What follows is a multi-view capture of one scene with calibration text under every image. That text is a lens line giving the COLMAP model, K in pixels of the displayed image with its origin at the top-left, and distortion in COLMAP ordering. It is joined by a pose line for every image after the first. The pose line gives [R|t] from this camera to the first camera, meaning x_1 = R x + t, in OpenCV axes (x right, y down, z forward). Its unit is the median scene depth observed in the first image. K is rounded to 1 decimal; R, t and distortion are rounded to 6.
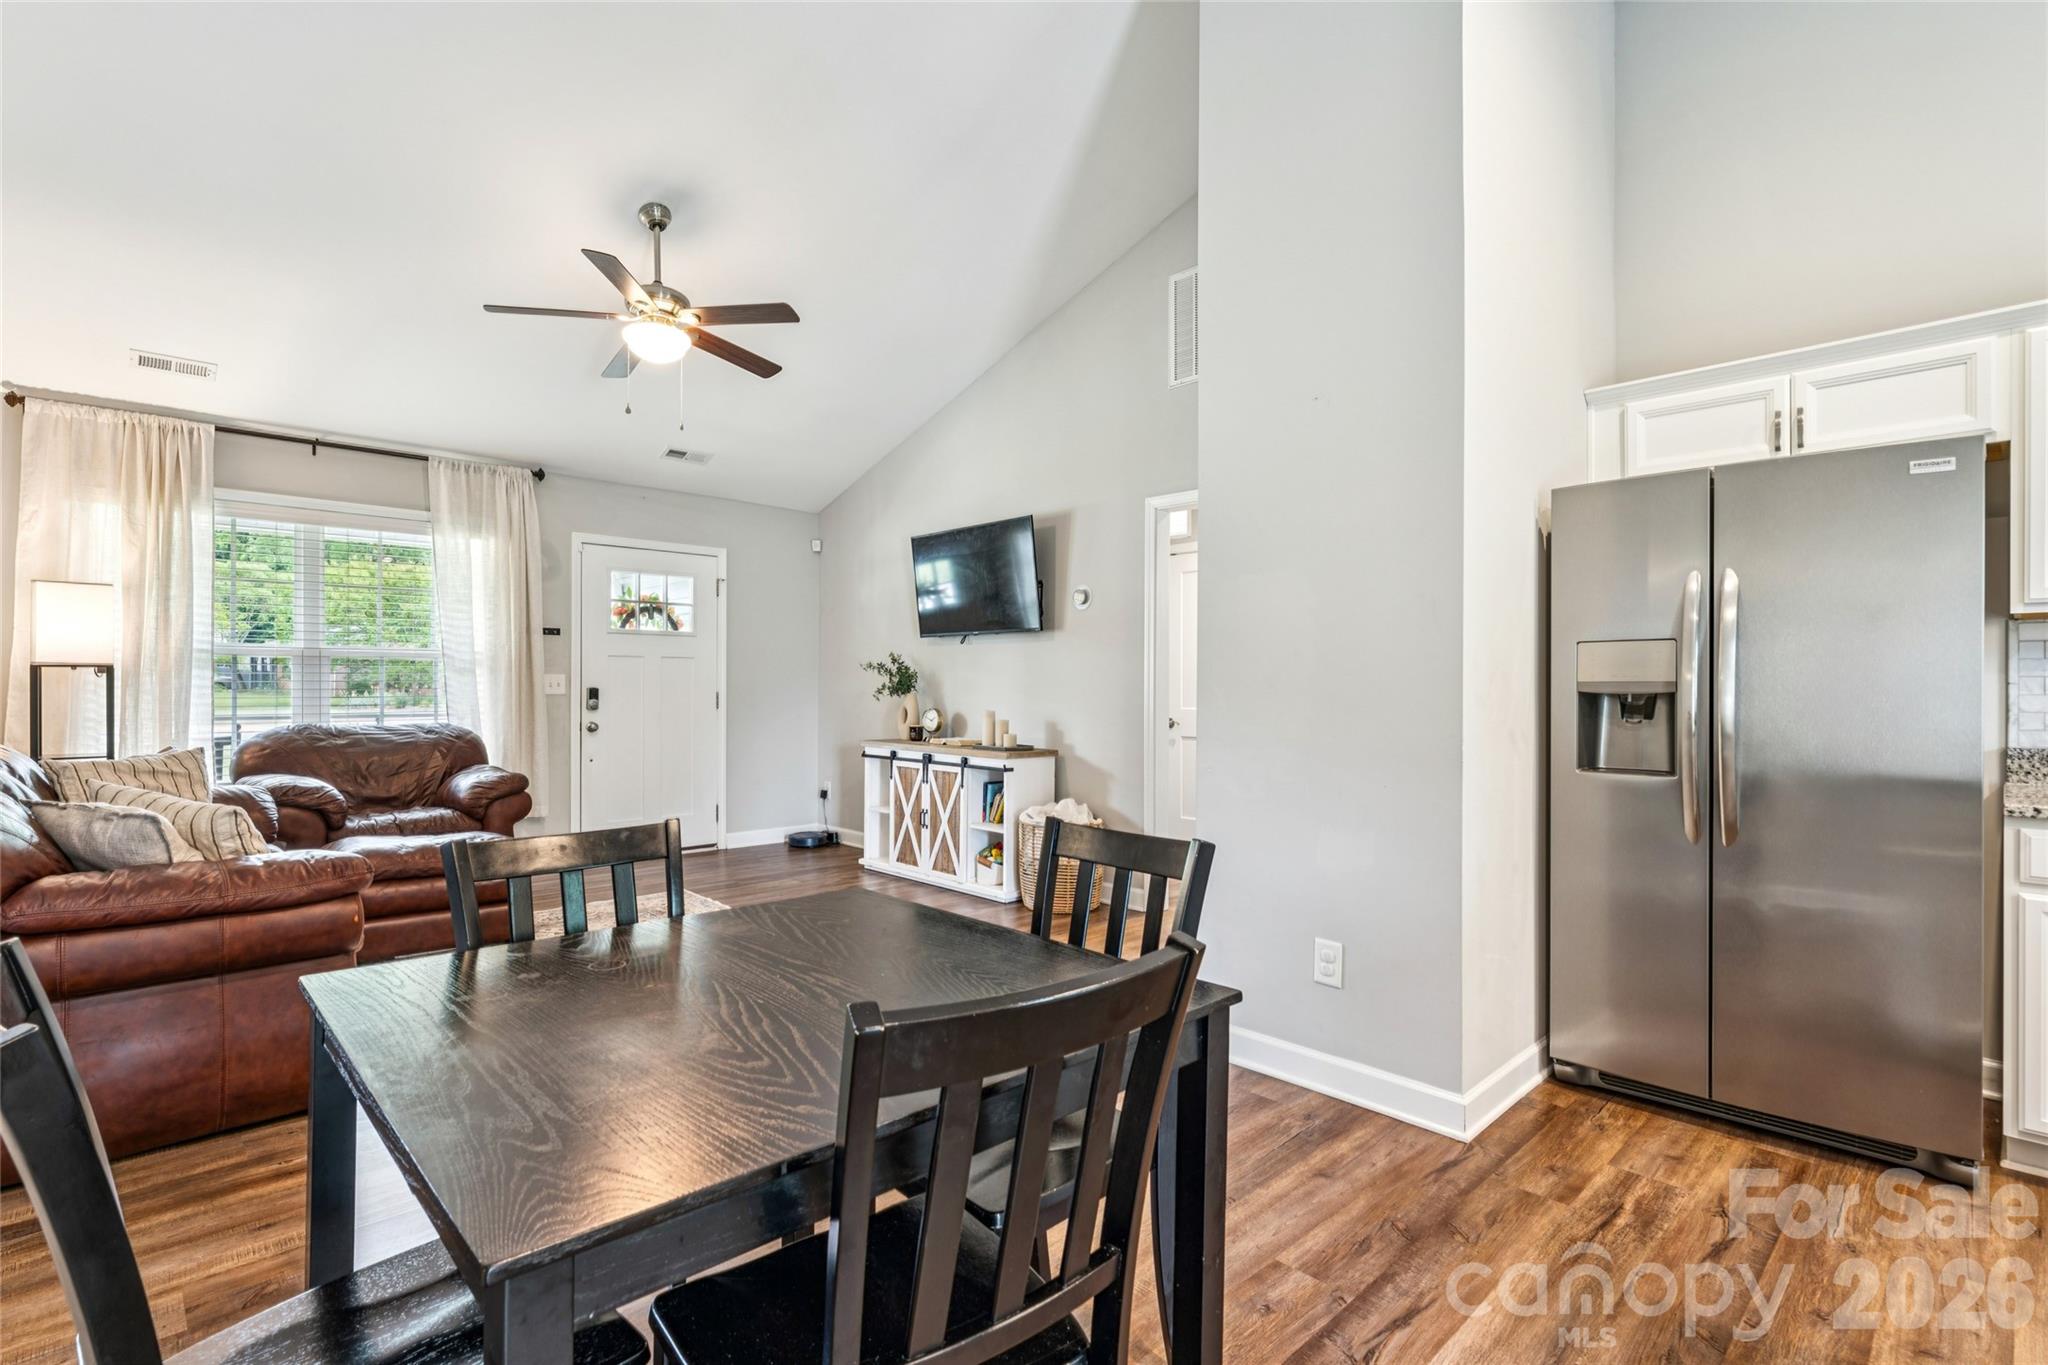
lens RADIAL K [[966.0, 0, 1025.9], [0, 966.0, 685.6], [0, 0, 1]] dist [-0.002229, 0.000085]
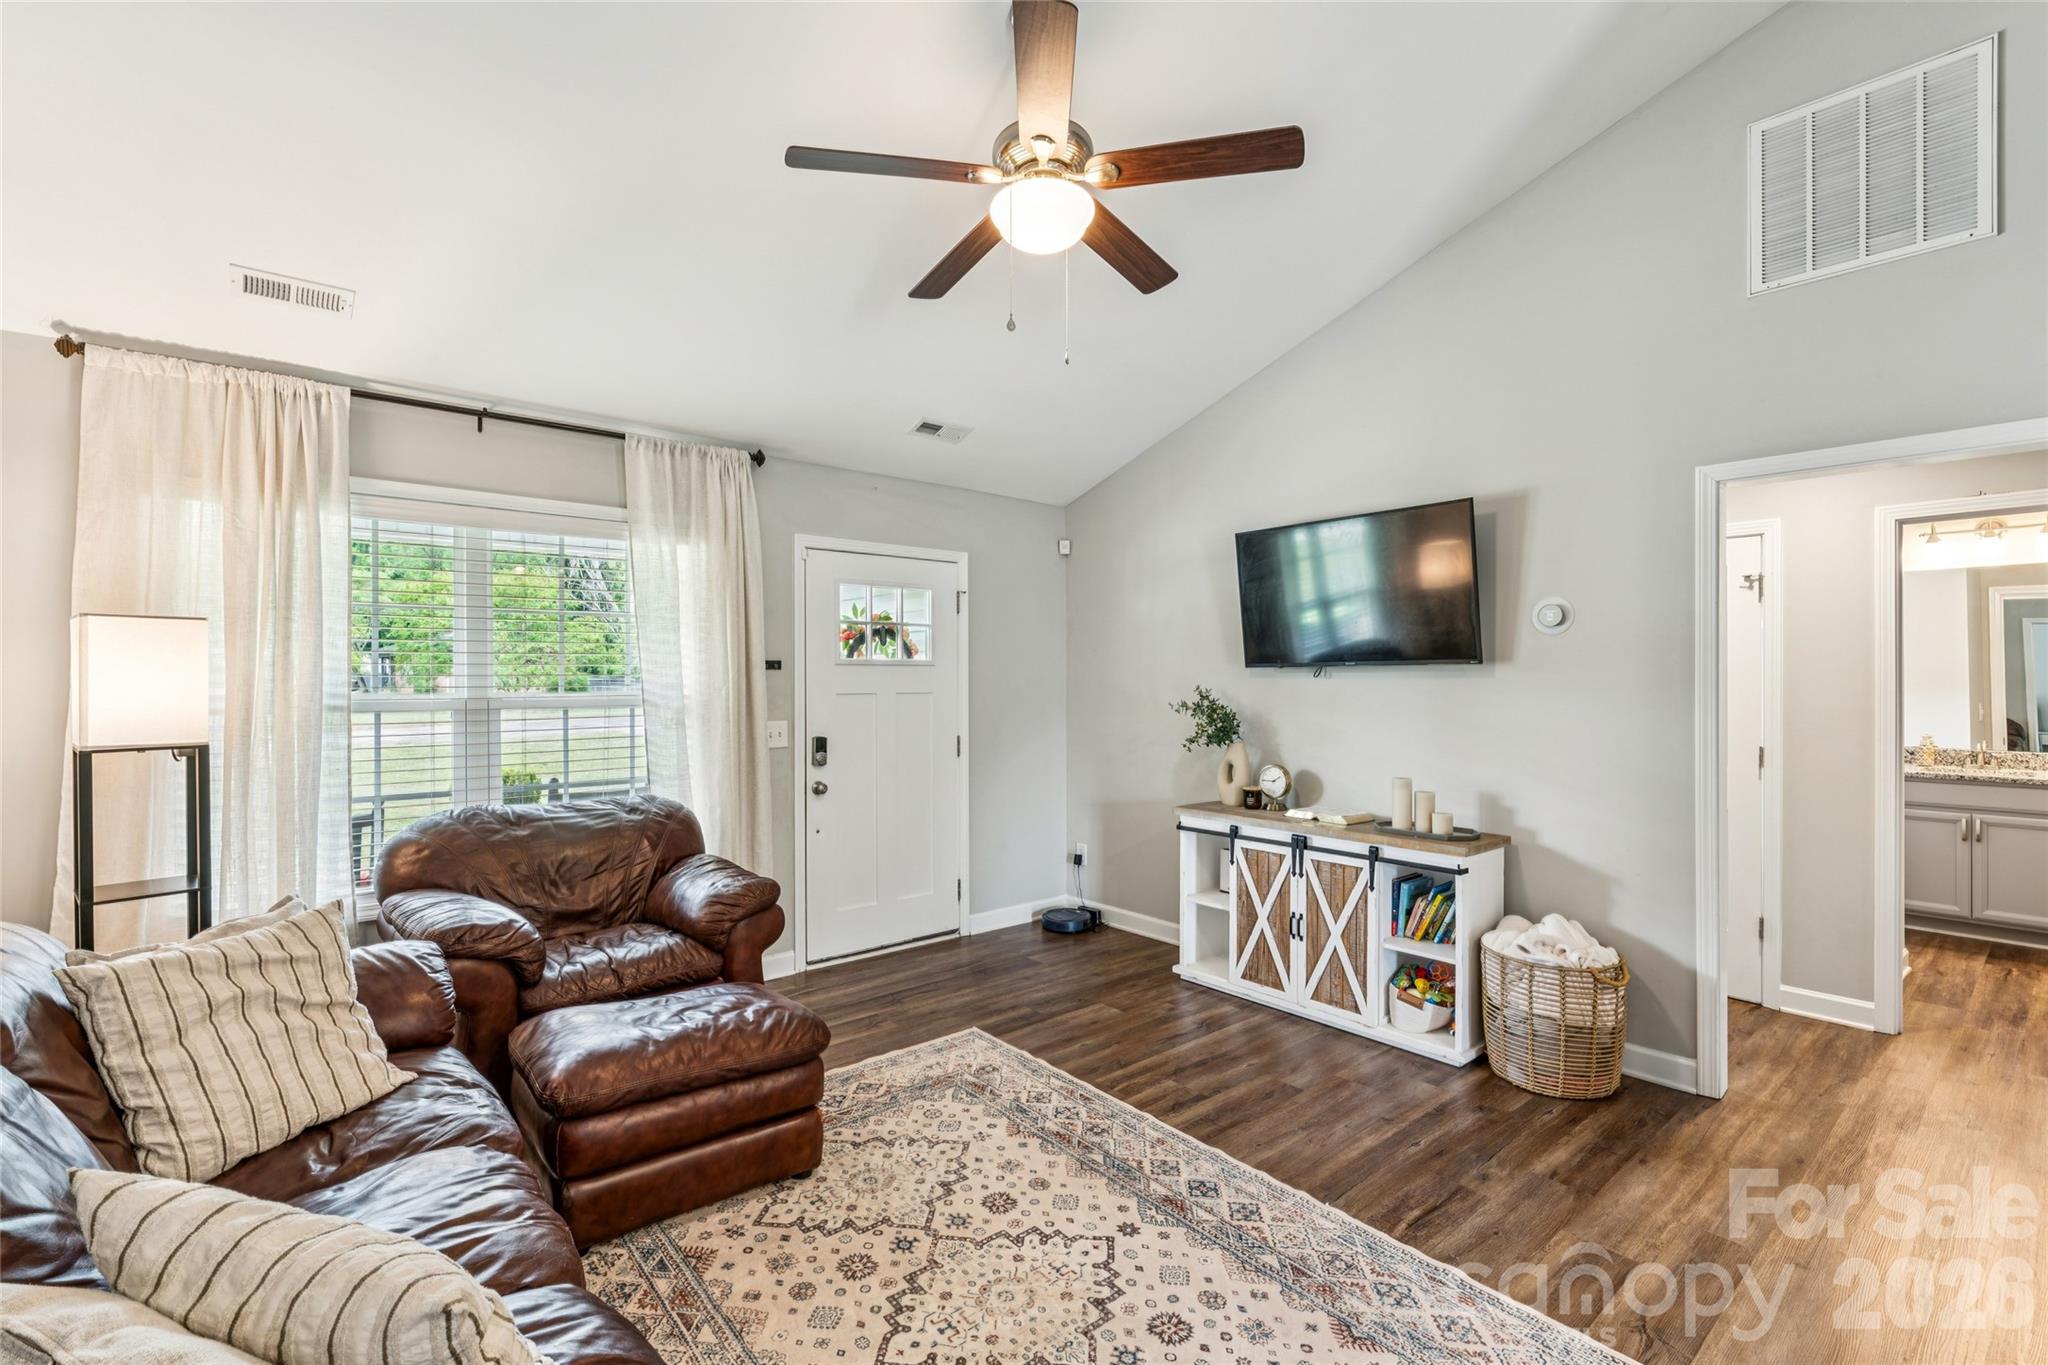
lens RADIAL K [[918.8, 0, 1018.6], [0, 918.8, 677.1], [0, 0, 1]] dist [-0.000582, -0.000526]
pose [[0.998090, -0.005970, -0.061492, -0.291721], [0.005882, 0.999981, -0.001600, -0.050958], [0.061501, 0.001235, 0.998106, 0.335003]]
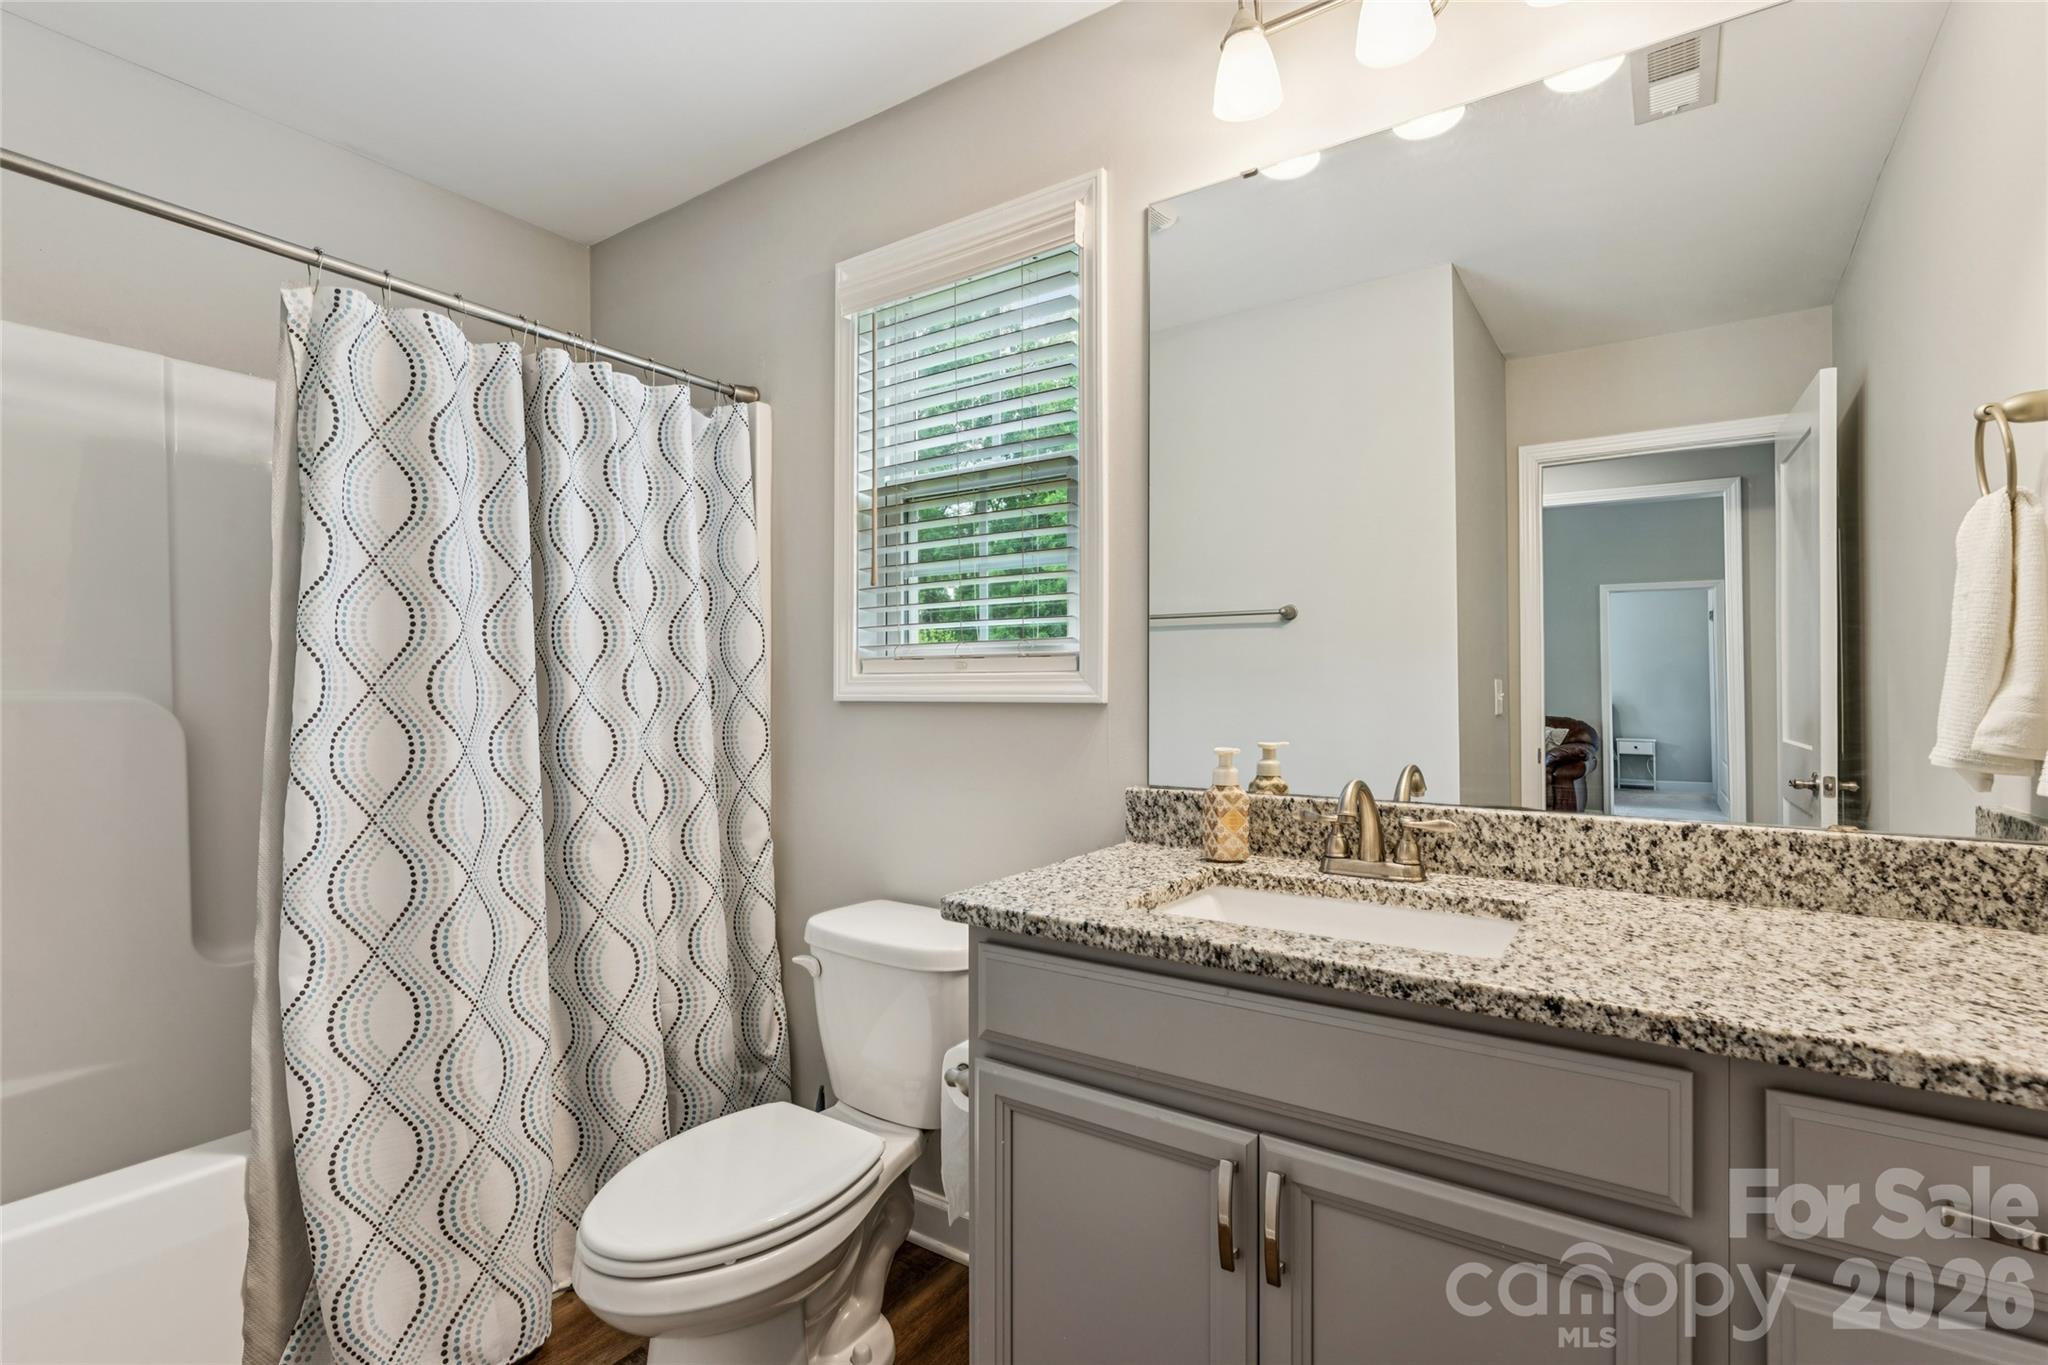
lens RADIAL K [[976.0, 0, 1024.0], [0, 976.0, 682.5], [0, 0, 1]] dist [0.025892, -0.000058]
pose [[0.978888, -0.000190, 0.204398, 0.530138], [0.003195, 0.999892, -0.014376, 0.001459], [-0.204373, 0.014725, 0.978782, 1.135648]]
